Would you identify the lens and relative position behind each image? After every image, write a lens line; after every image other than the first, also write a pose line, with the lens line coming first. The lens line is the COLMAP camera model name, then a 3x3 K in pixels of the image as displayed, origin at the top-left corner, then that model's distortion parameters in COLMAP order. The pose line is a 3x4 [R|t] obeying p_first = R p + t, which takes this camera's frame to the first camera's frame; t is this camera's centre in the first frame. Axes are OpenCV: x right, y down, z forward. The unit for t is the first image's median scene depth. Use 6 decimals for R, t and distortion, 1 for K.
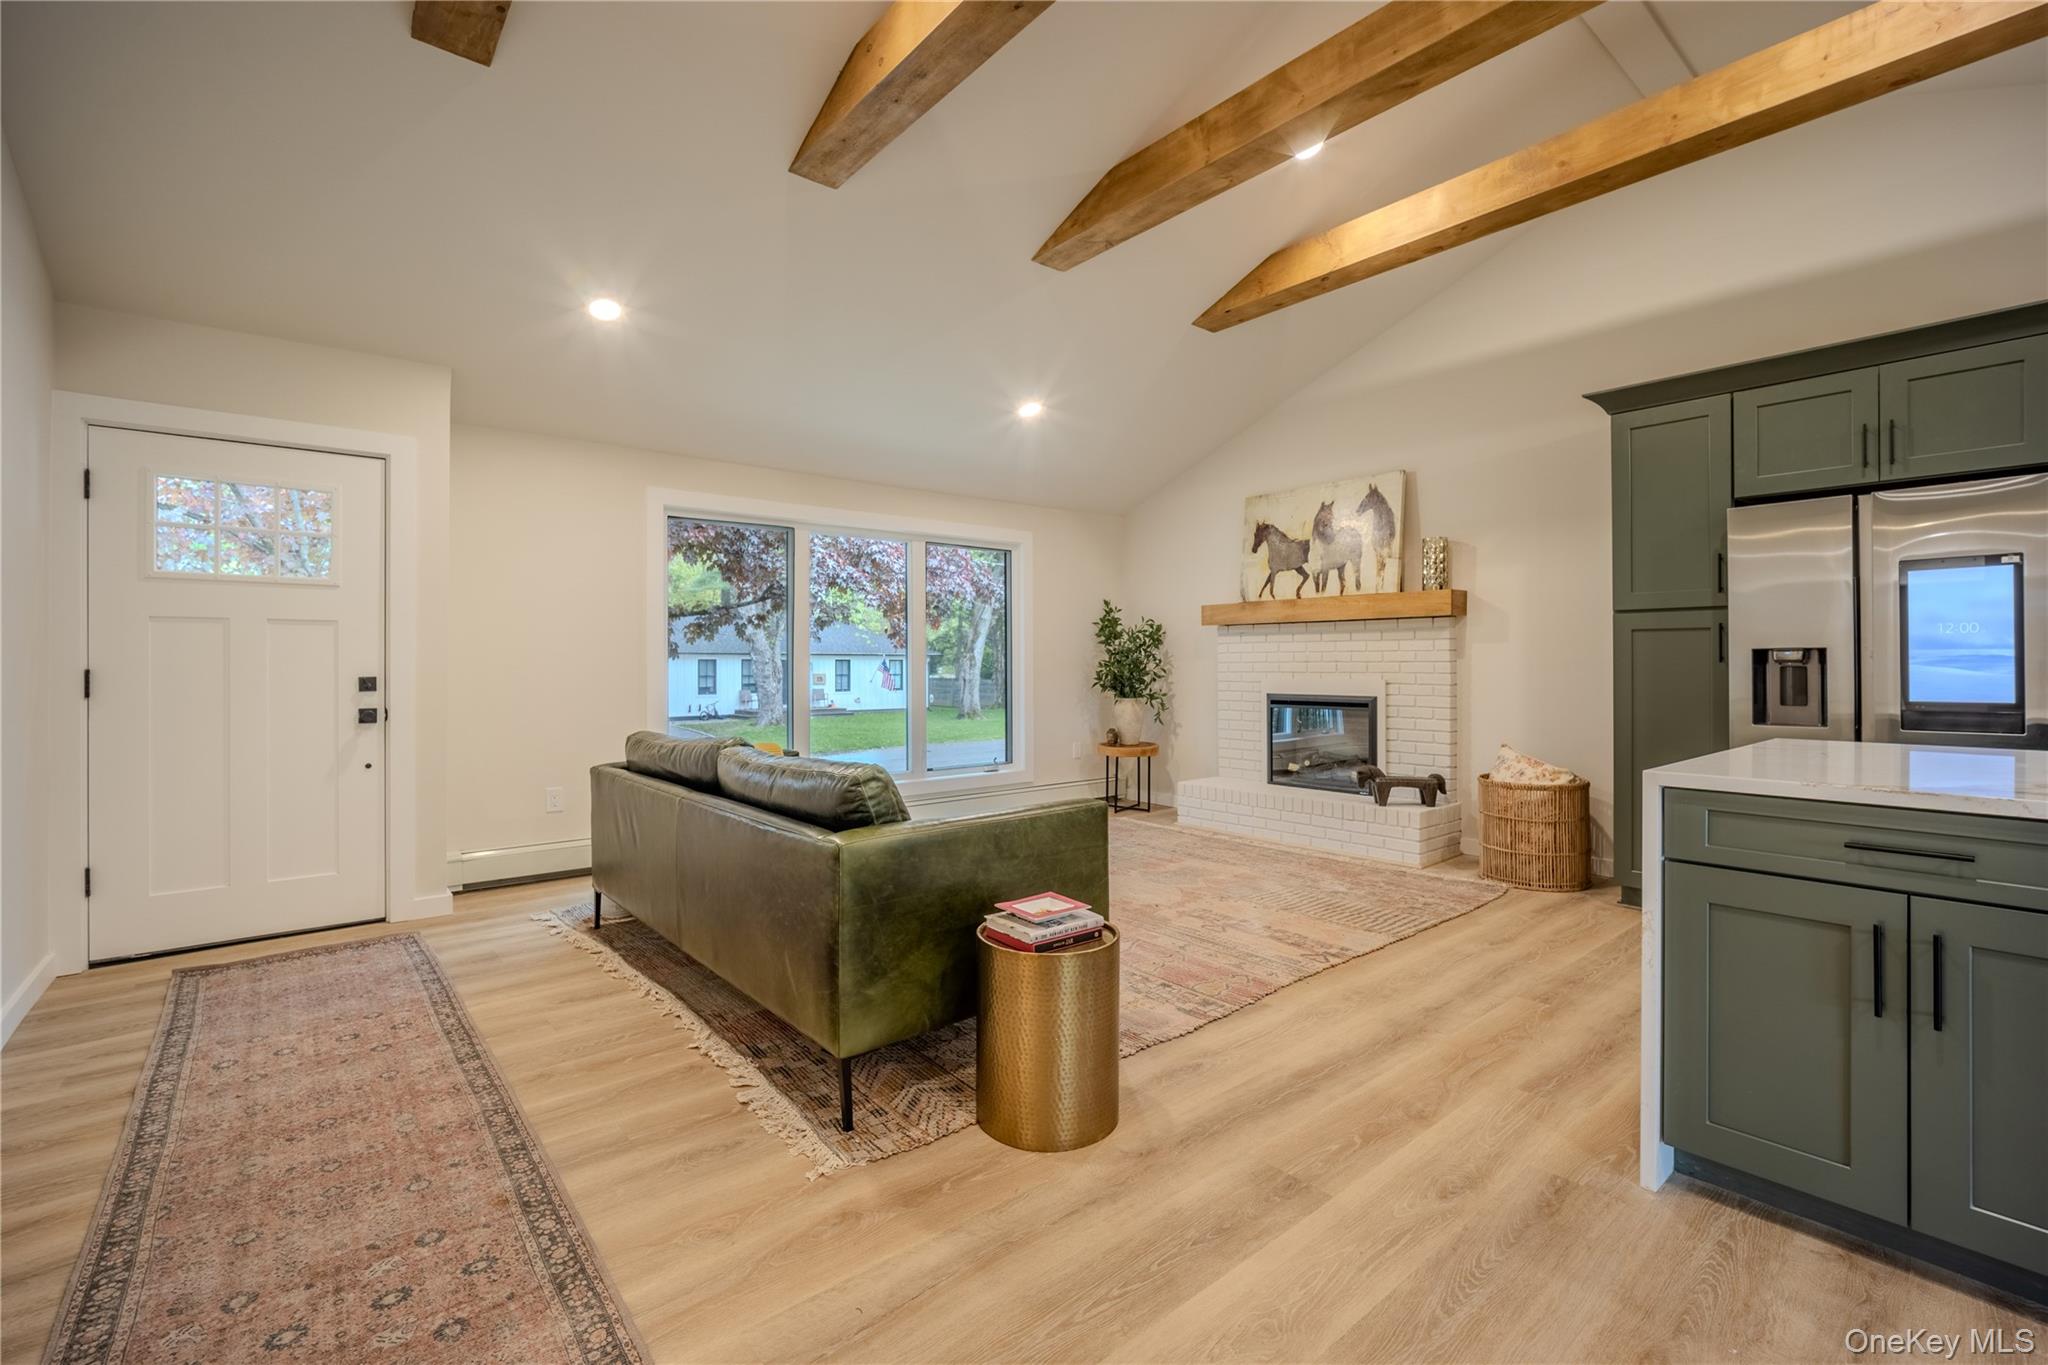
lens RADIAL K [[900.0, 0, 1025.0], [0, 900.0, 675.6], [0, 0, 1]] dist [-0.007590, 0.000446]
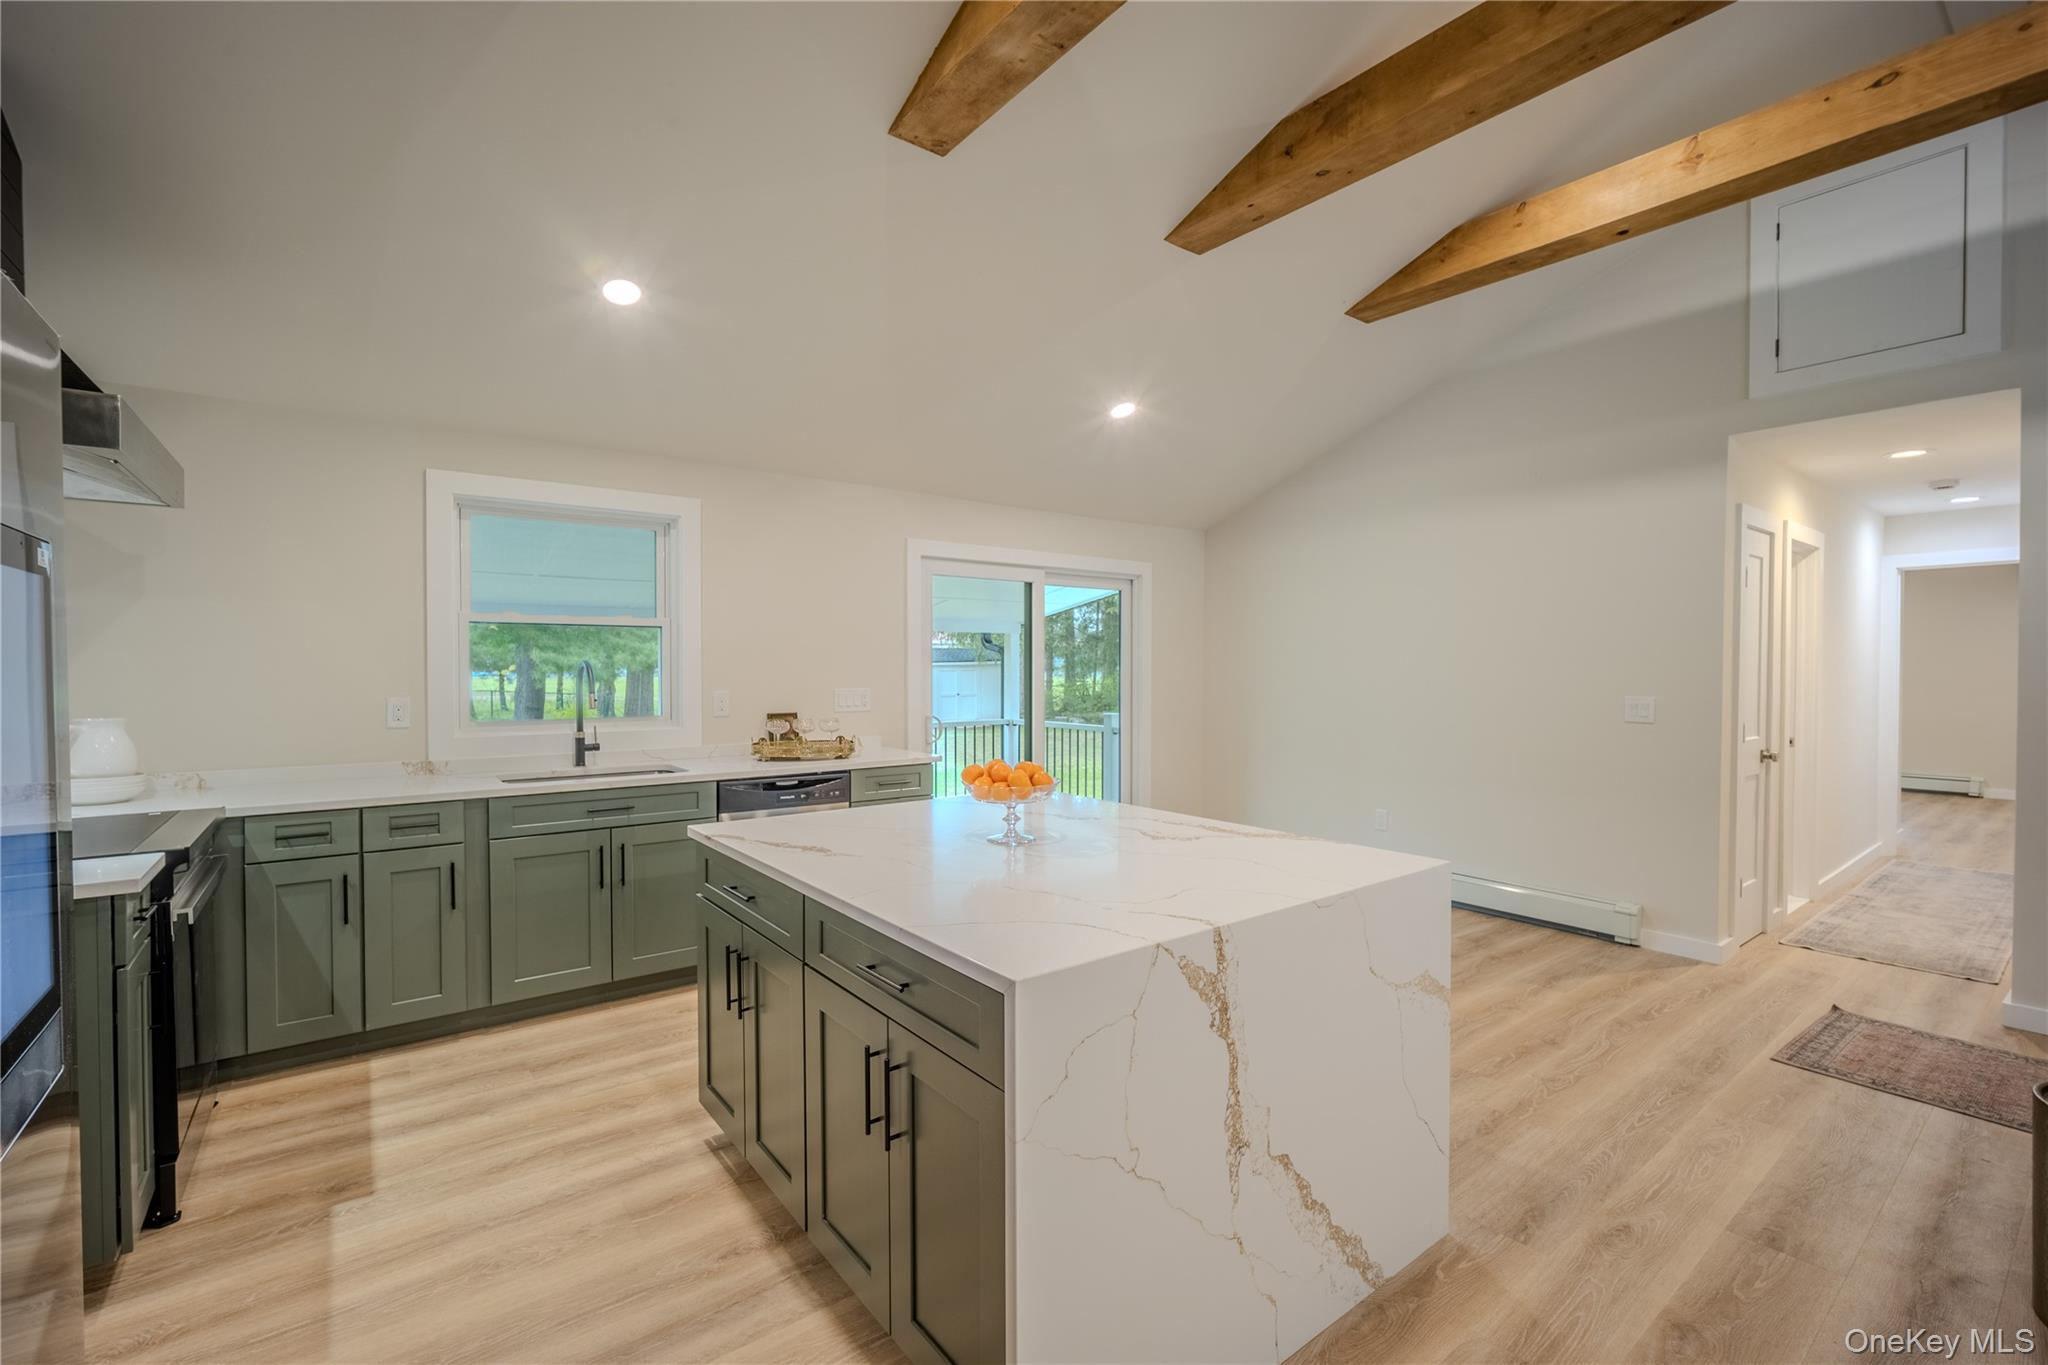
lens RADIAL K [[891.1, 0, 1031.0], [0, 891.1, 683.2], [0, 0, 1]] dist [-0.010626, 0.000186]
pose [[-0.999173, 0.000970, 0.040650, 0.403992], [0.002228, 0.999519, 0.030923, -0.051225], [-0.040600, 0.030988, -0.998695, 0.730674]]
